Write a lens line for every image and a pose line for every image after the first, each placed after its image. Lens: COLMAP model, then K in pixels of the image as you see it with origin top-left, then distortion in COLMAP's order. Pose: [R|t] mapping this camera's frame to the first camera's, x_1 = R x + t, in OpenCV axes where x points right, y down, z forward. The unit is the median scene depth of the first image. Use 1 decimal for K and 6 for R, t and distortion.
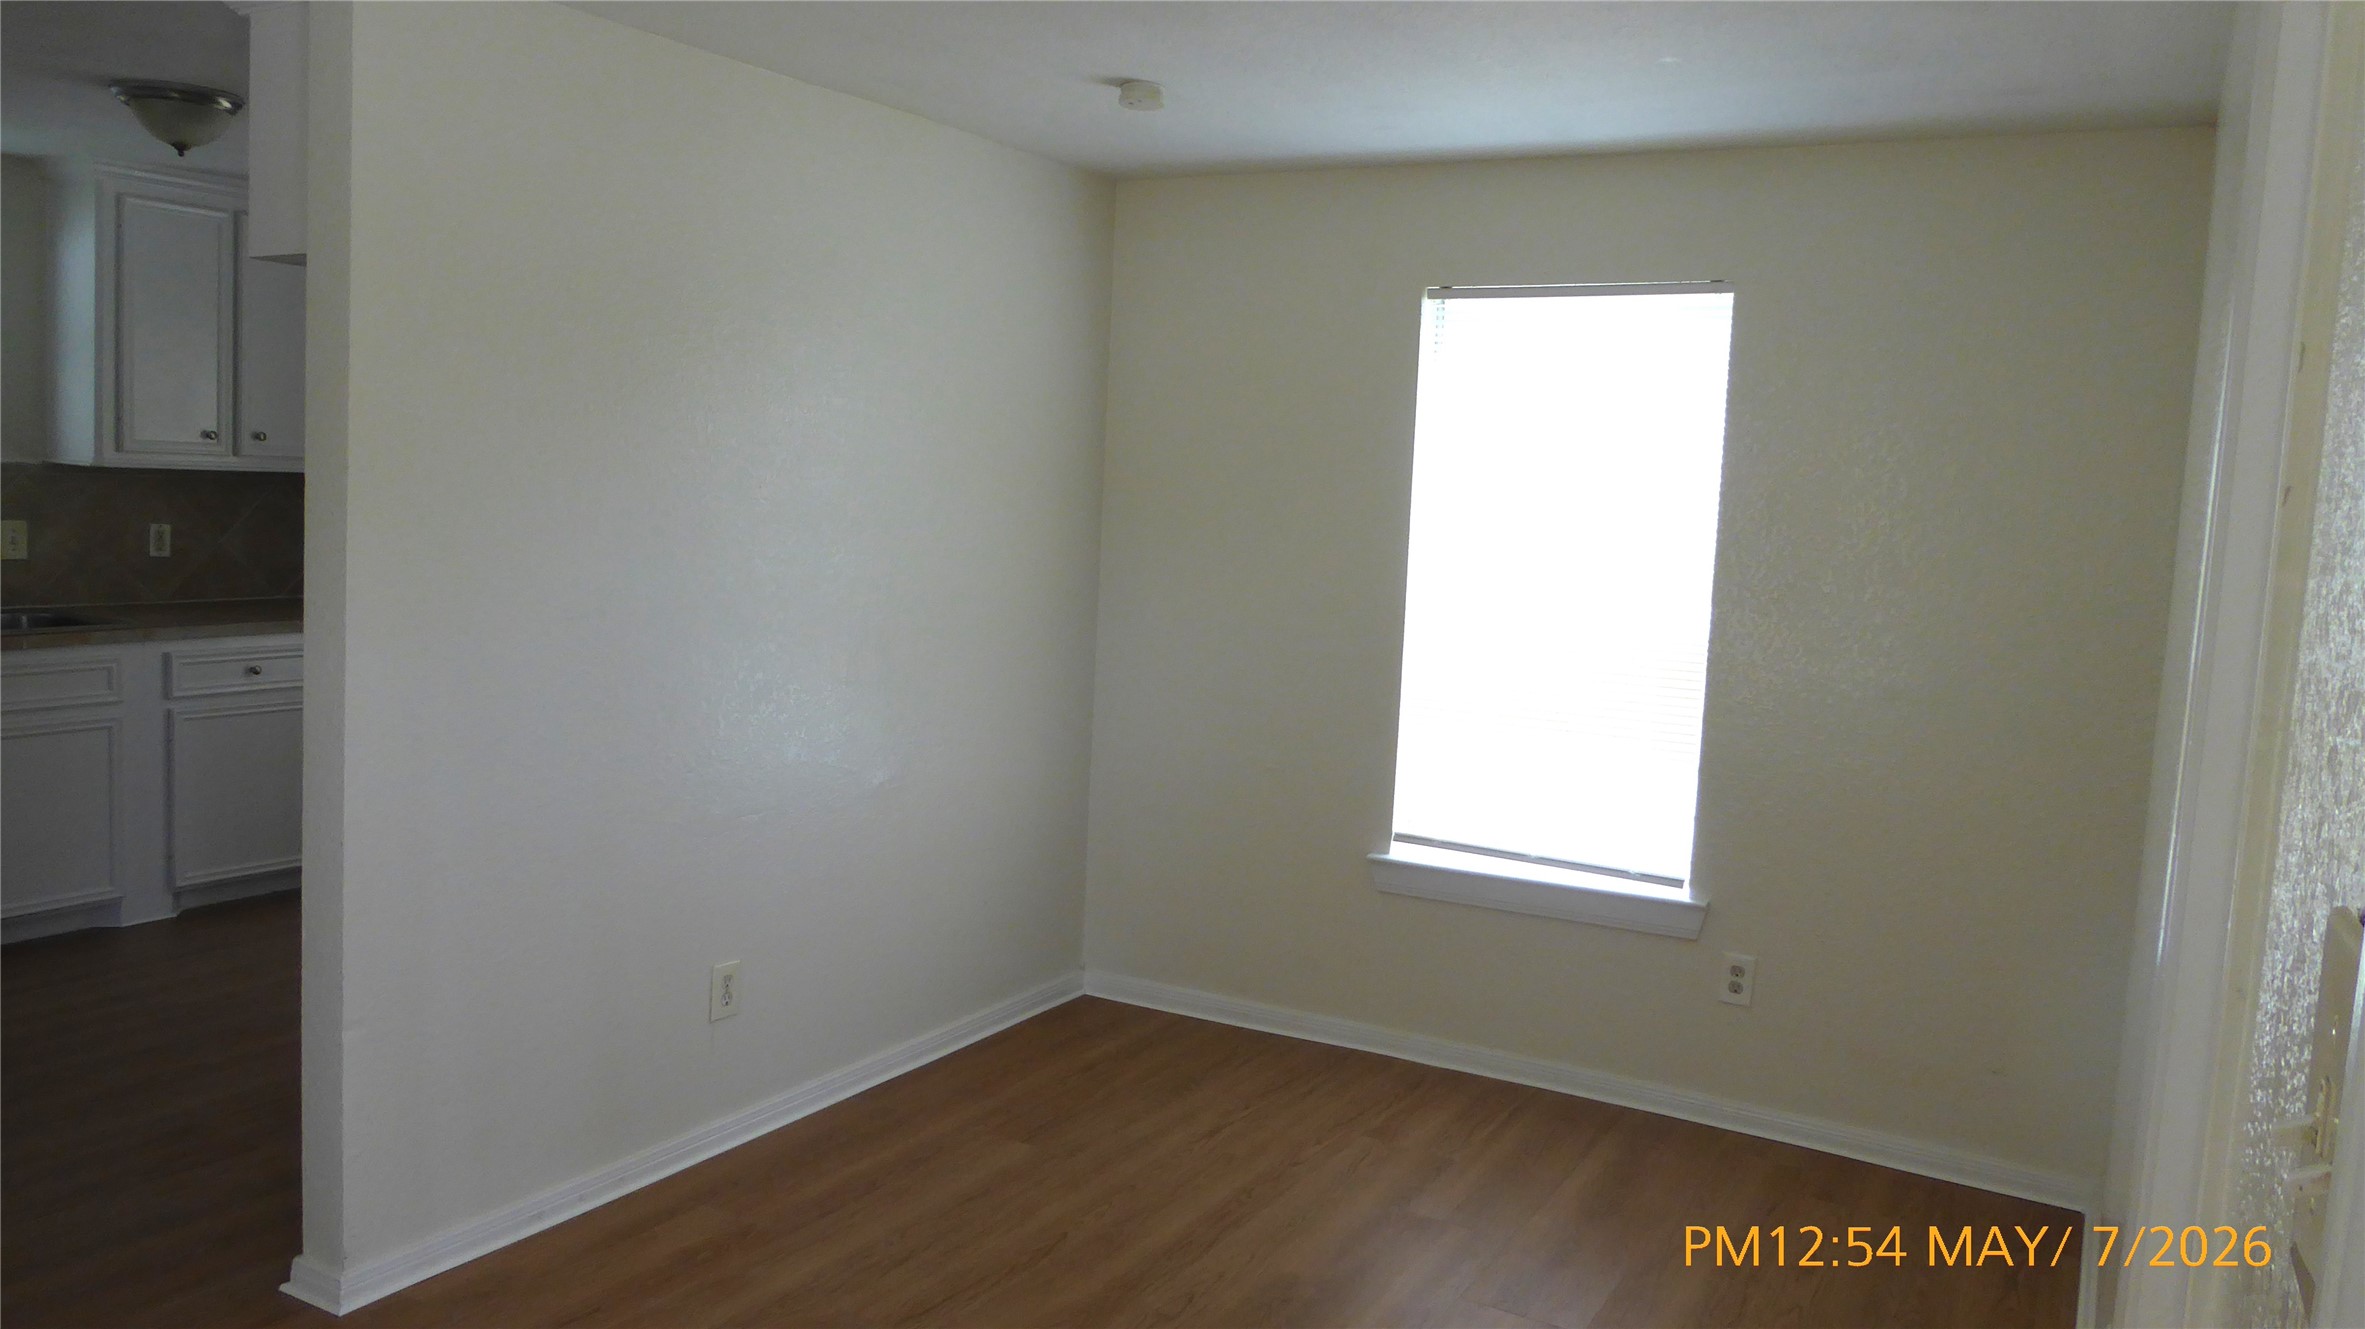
lens RADIAL K [[1685.1, 0, 1194.1], [0, 1685.1, 646.8], [0, 0, 1]] dist [-0.025136, 0.004109]
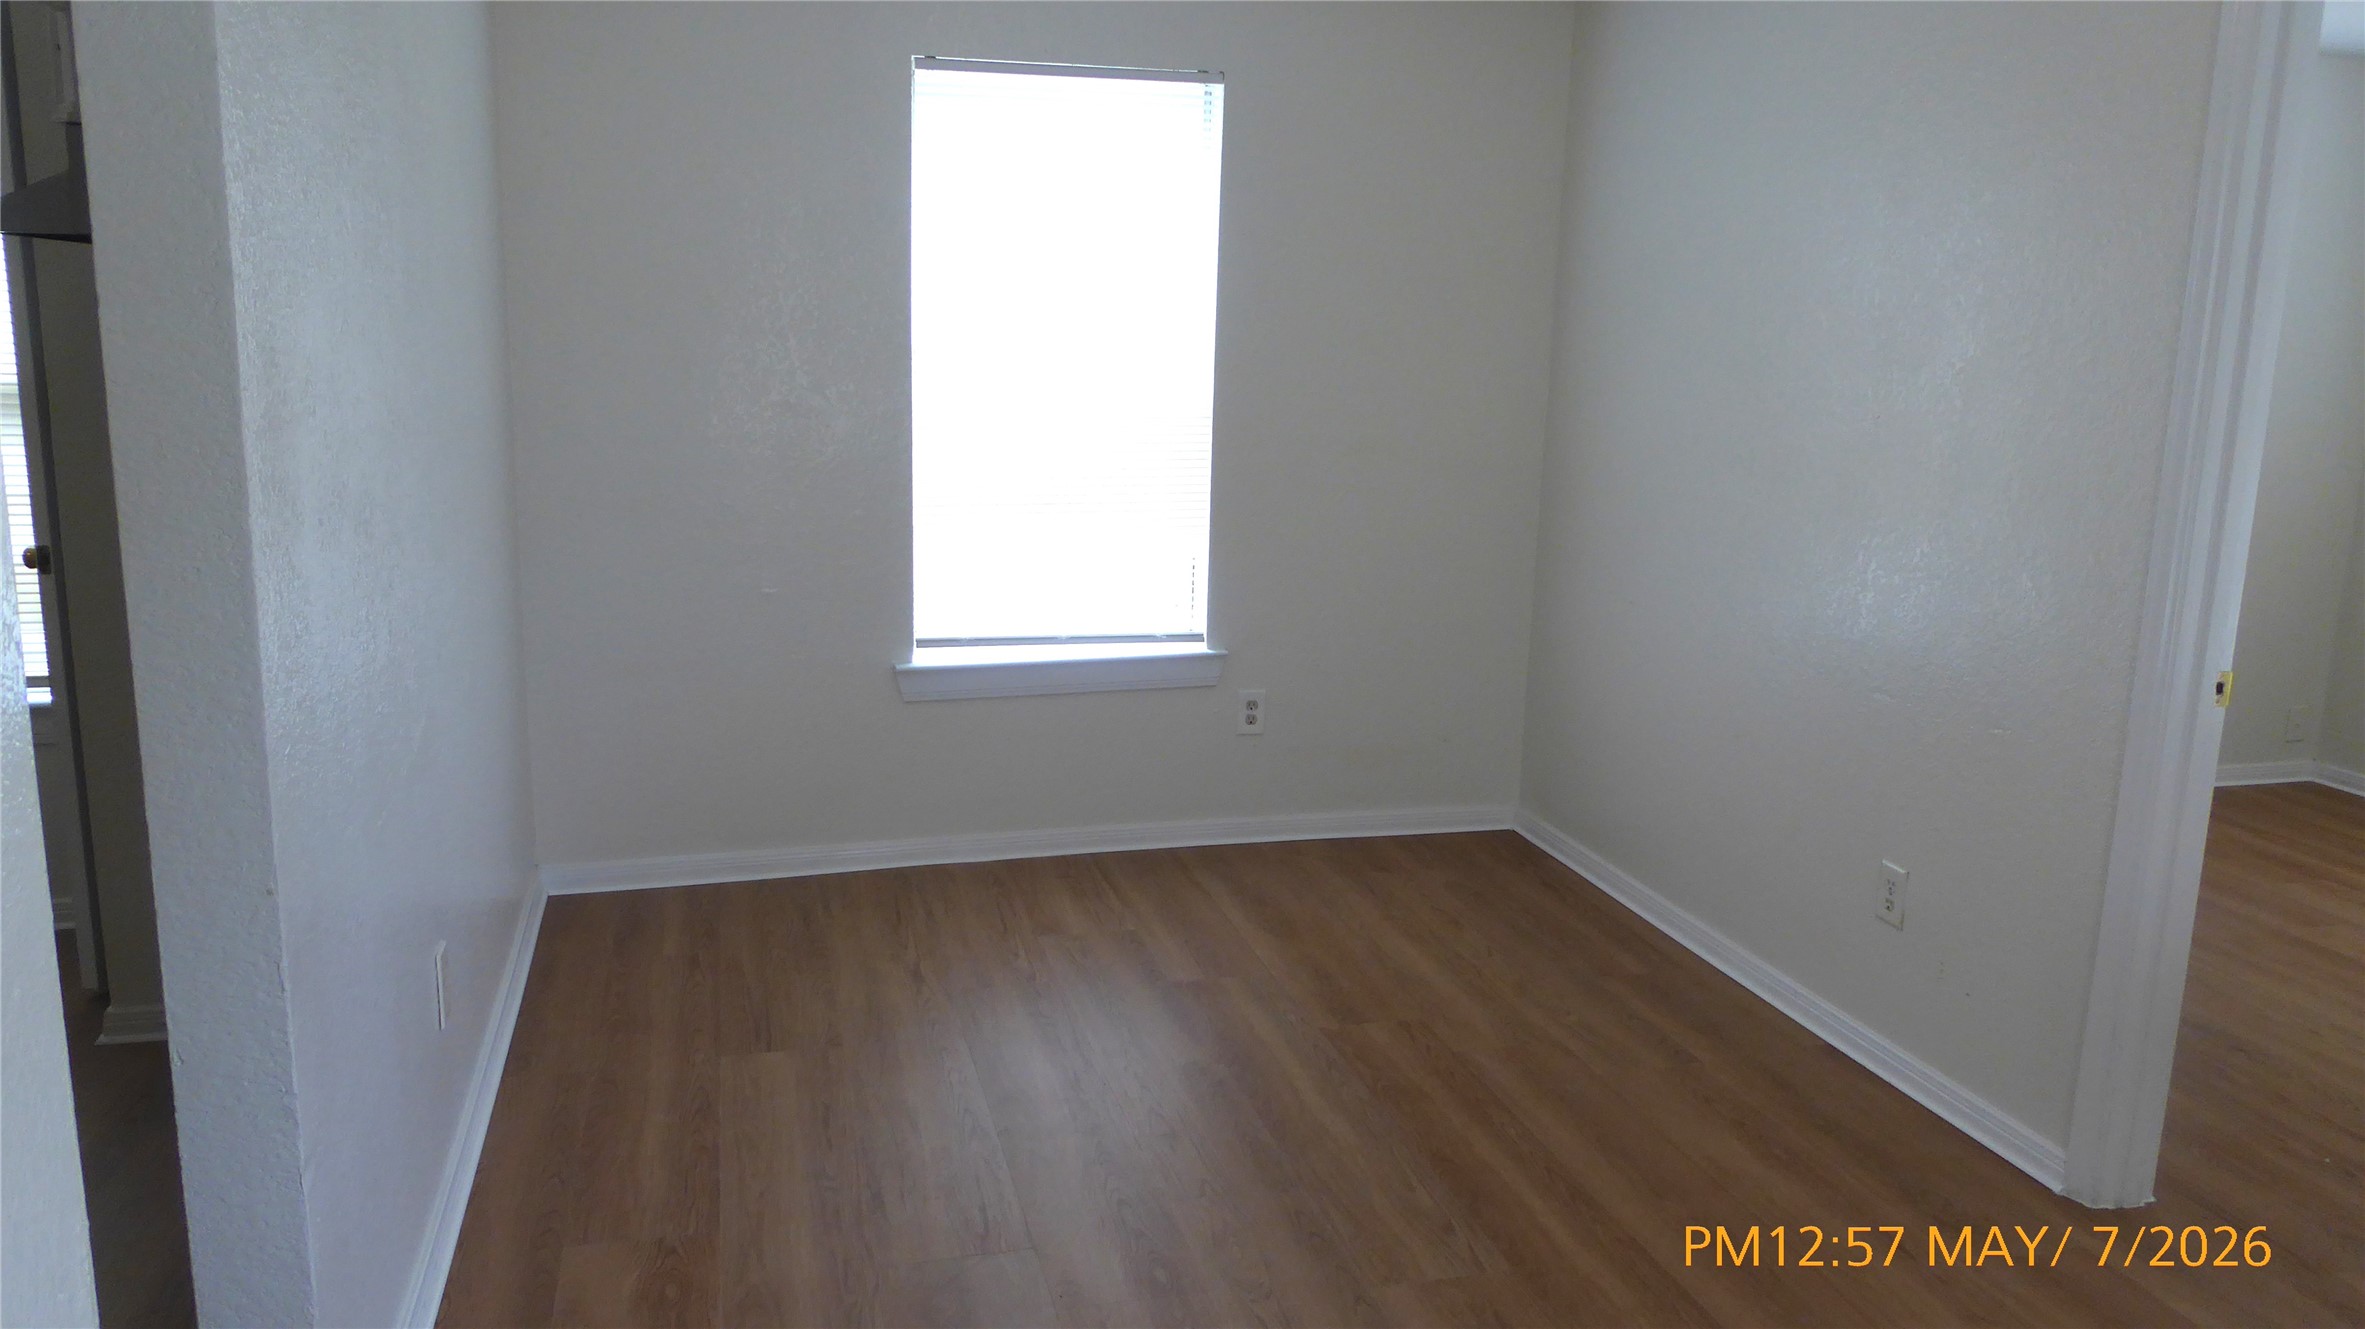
lens RADIAL K [[1690.4, 0, 1190.3], [0, 1690.4, 638.6], [0, 0, 1]] dist [-0.021468, 0.005715]
pose [[0.711609, -0.169604, 0.681797, -0.467974], [0.075237, 0.983240, 0.166065, -0.042258], [-0.698536, -0.066877, 0.712443, 0.218712]]
